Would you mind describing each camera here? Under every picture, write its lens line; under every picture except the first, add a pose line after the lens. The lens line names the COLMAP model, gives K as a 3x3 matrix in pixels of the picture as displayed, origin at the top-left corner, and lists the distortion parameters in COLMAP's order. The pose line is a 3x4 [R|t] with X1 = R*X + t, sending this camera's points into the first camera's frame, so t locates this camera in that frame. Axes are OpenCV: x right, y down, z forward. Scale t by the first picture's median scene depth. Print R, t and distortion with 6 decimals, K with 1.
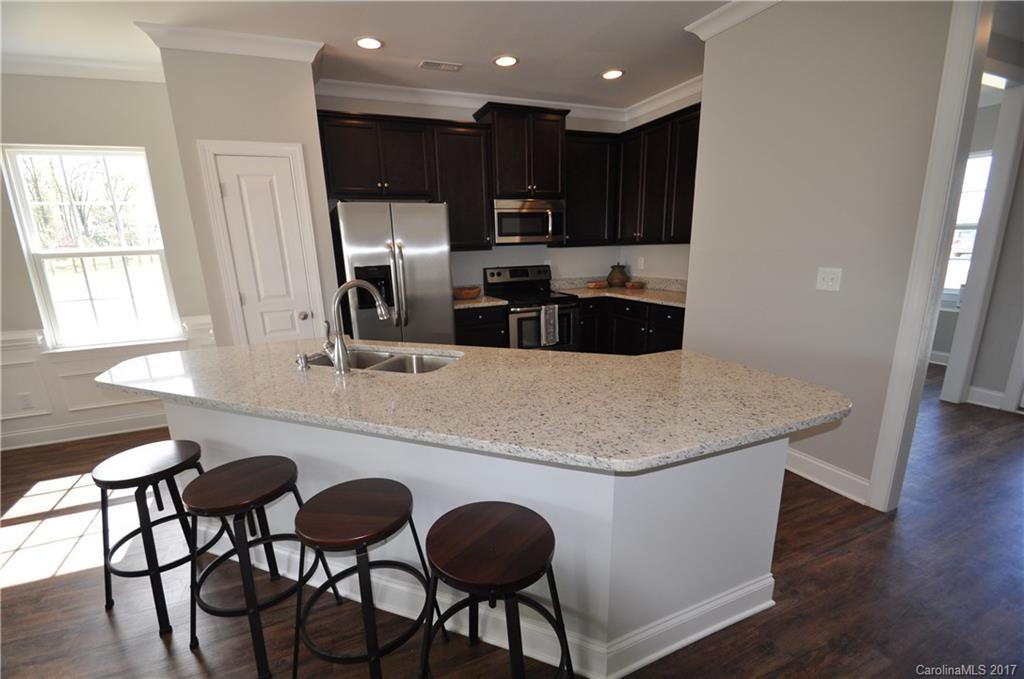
lens RADIAL K [[453.2, 0, 495.0], [0, 453.2, 354.5], [0, 0, 1]] dist [0.017477, -0.022275]
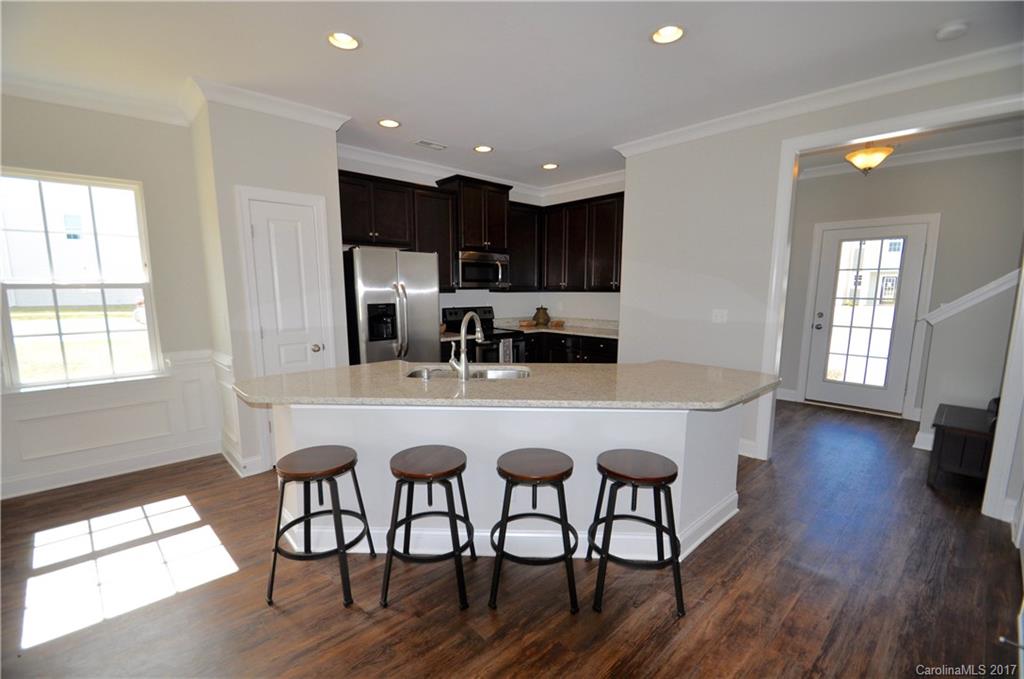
lens RADIAL K [[445.3, 0, 510.3], [0, 445.3, 348.2], [0, 0, 1]] dist [-0.013585, -0.000184]
pose [[0.940113, -0.015596, 0.340506, -0.326620], [0.053016, 0.993486, -0.100867, 0.043107], [-0.336714, 0.112879, 0.934816, -0.128031]]
